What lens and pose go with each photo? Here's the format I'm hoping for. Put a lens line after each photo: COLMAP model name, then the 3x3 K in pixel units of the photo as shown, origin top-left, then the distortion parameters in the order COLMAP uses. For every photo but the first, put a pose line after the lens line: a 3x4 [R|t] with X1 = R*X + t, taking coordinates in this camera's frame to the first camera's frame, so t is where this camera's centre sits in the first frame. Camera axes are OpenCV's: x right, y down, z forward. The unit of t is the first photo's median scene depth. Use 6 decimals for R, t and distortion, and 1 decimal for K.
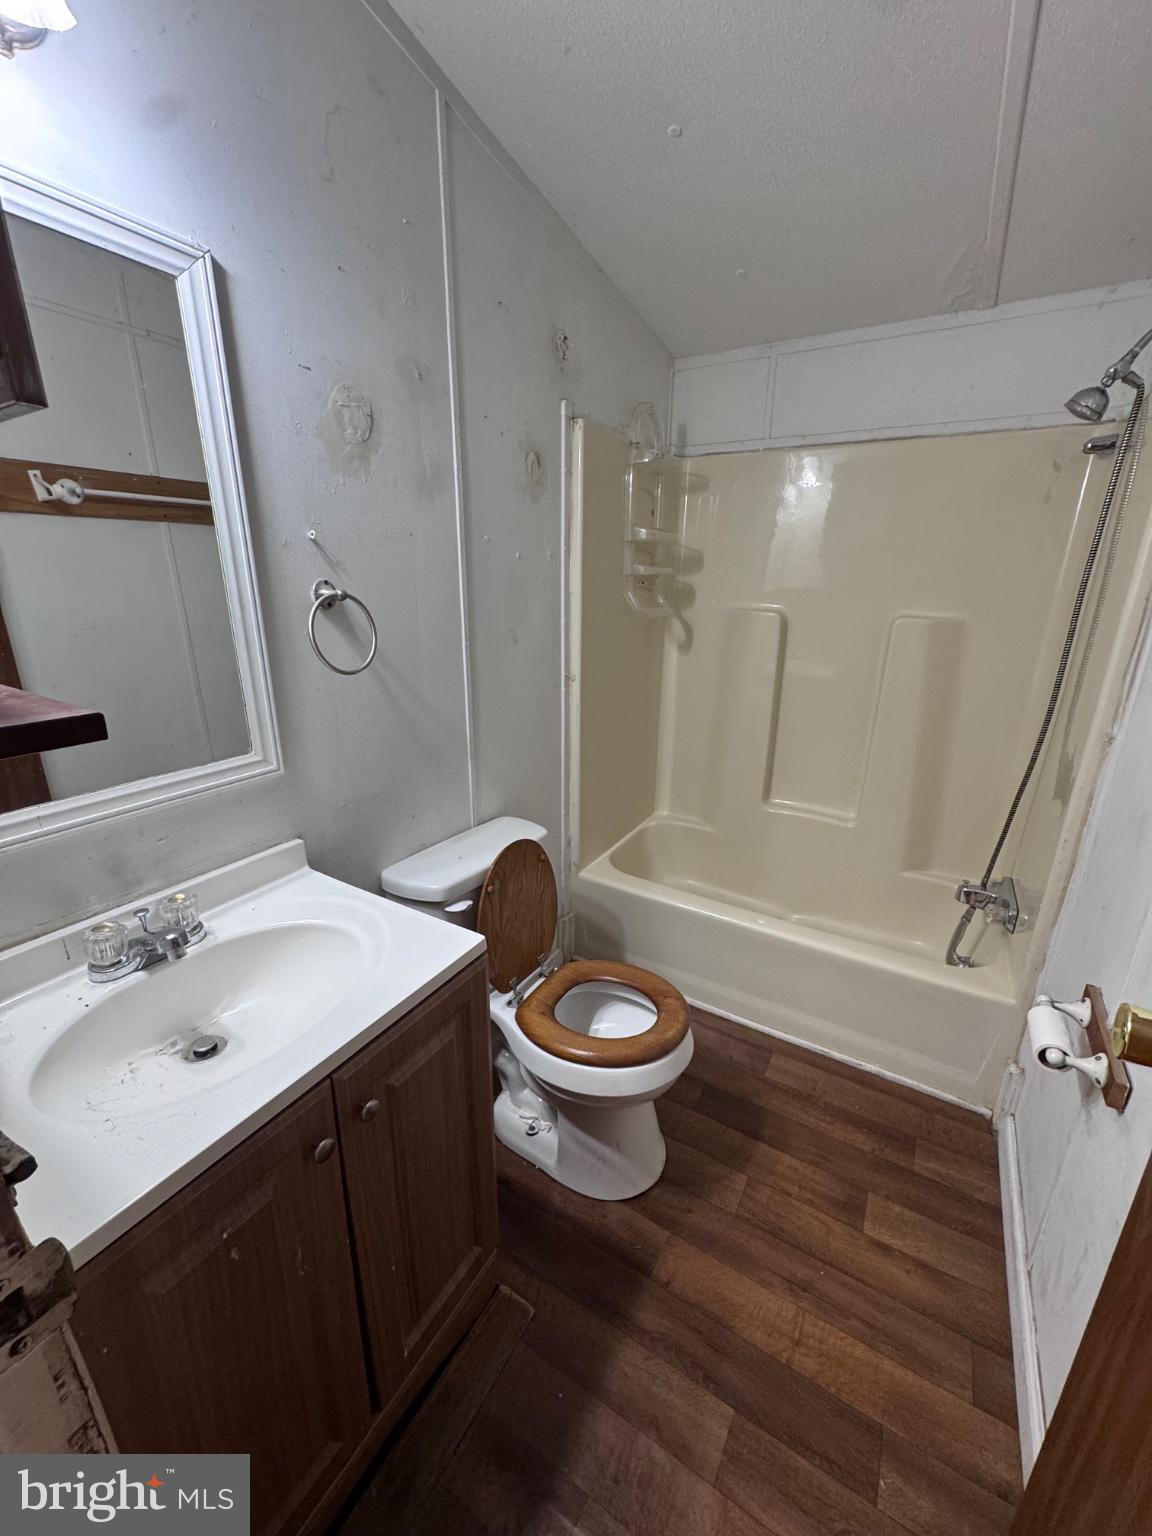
lens RADIAL K [[616.5, 0, 573.9], [0, 616.5, 769.5], [0, 0, 1]] dist [-0.002078, 0.000821]
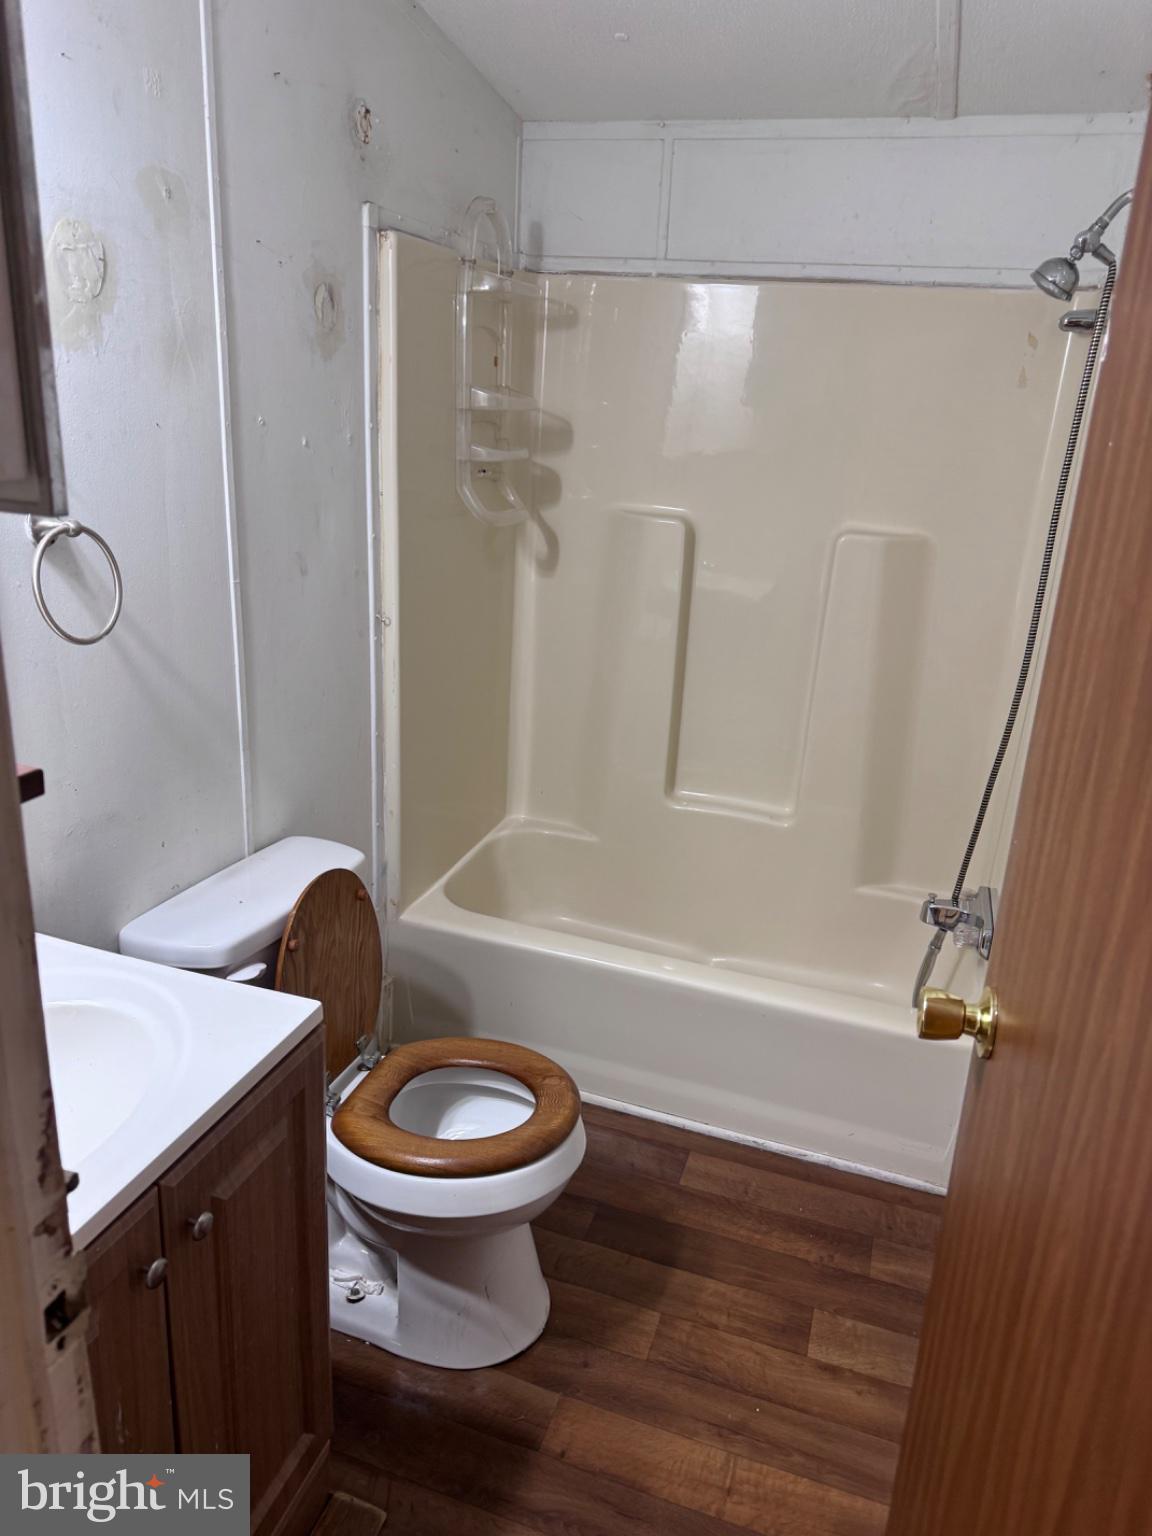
lens RADIAL K [[1089.5, 0, 572.1], [0, 1089.5, 767.2], [0, 0, 1]] dist [0.070634, -0.089514]
pose [[0.976374, -0.032209, 0.213675, -0.075531], [0.025587, 0.999105, 0.033688, -0.032265], [-0.214569, -0.027425, 0.976324, -0.225395]]
